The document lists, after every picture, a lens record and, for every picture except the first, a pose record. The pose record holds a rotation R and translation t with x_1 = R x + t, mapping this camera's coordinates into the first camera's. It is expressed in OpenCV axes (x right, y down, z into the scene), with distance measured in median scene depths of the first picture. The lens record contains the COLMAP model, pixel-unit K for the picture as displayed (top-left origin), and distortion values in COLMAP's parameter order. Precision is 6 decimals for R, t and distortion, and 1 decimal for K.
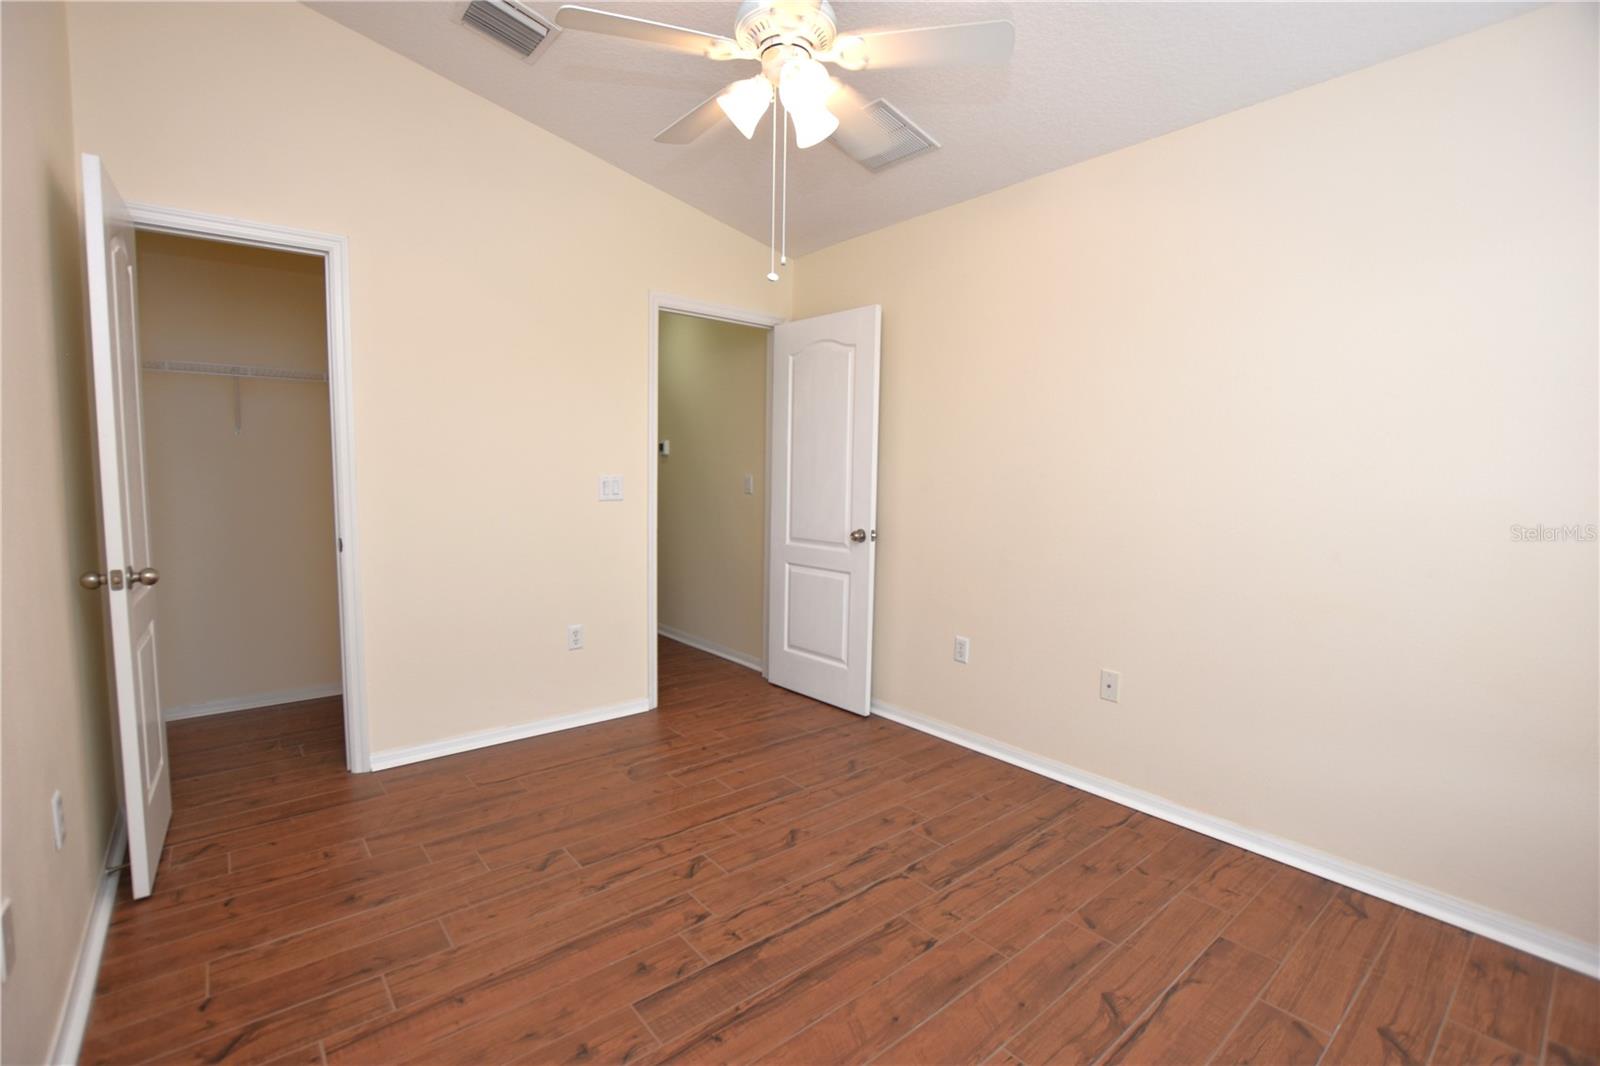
lens RADIAL K [[713.5, 0, 791.1], [0, 713.5, 533.1], [0, 0, 1]] dist [-0.034821, 0.007369]
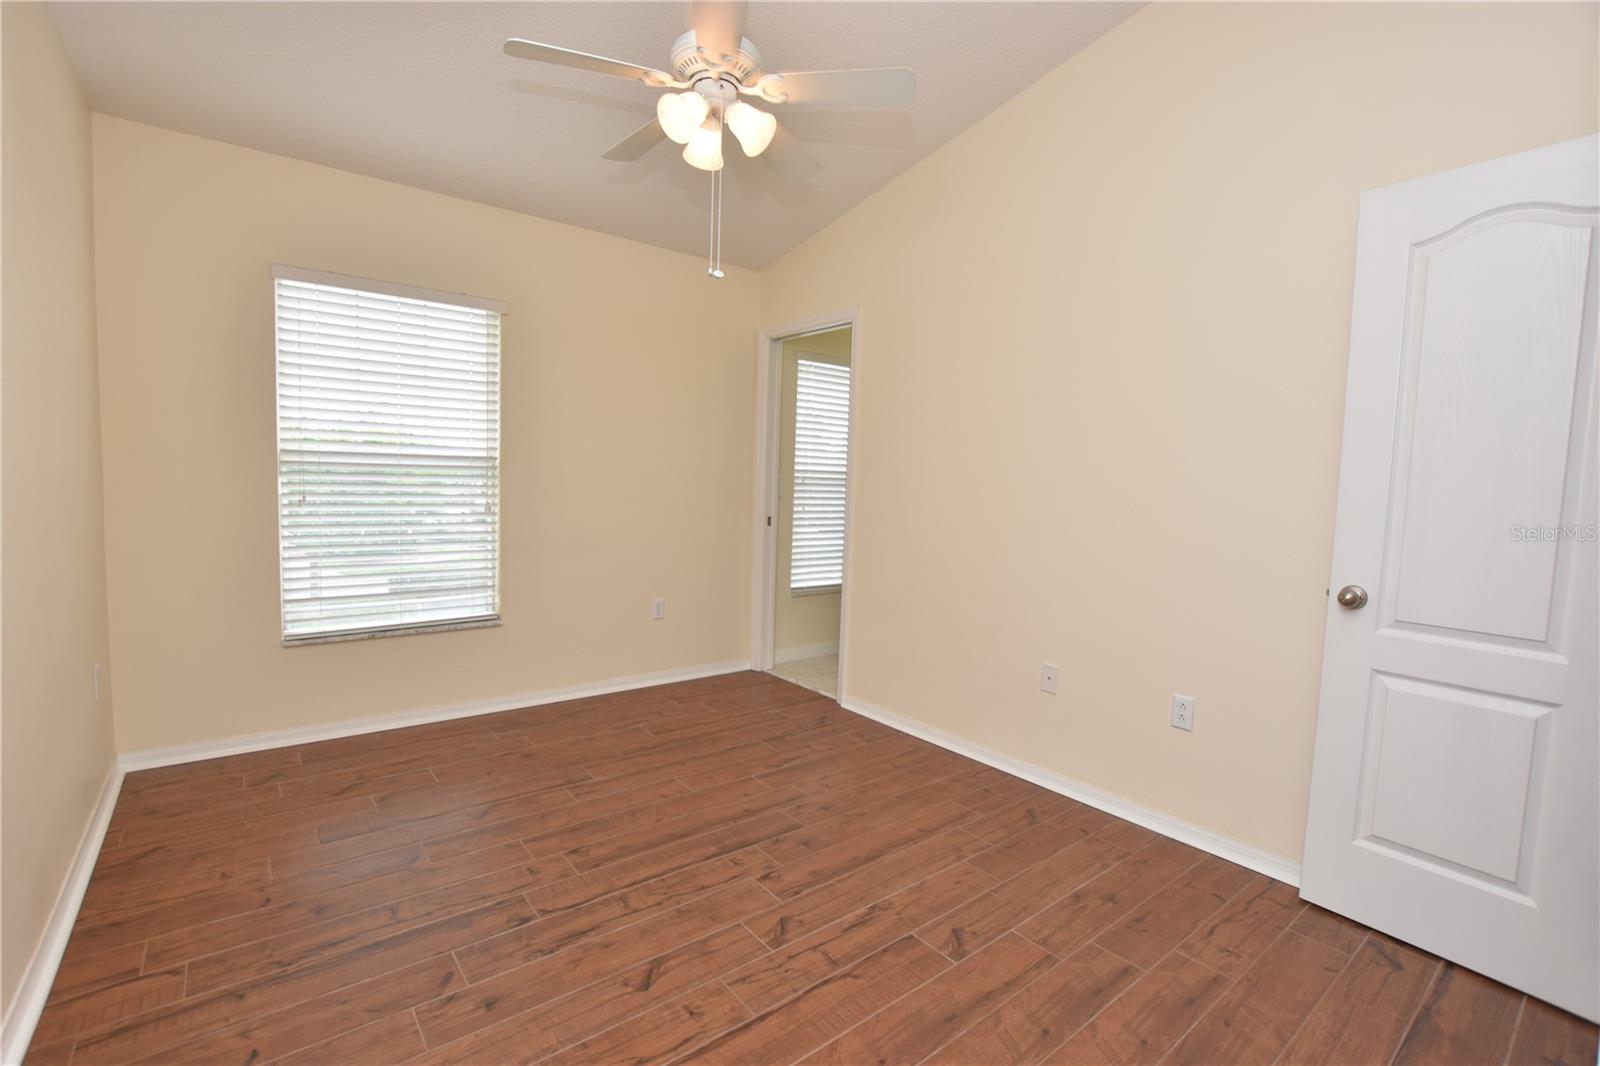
lens RADIAL K [[713.5, 0, 791.1], [0, 713.5, 533.1], [0, 0, 1]] dist [-0.034821, 0.007369]
pose [[-0.998818, -0.046426, 0.014370, -0.149364], [-0.043500, 0.985894, 0.161617, -0.145523], [-0.021671, 0.160801, -0.986749, 1.881981]]
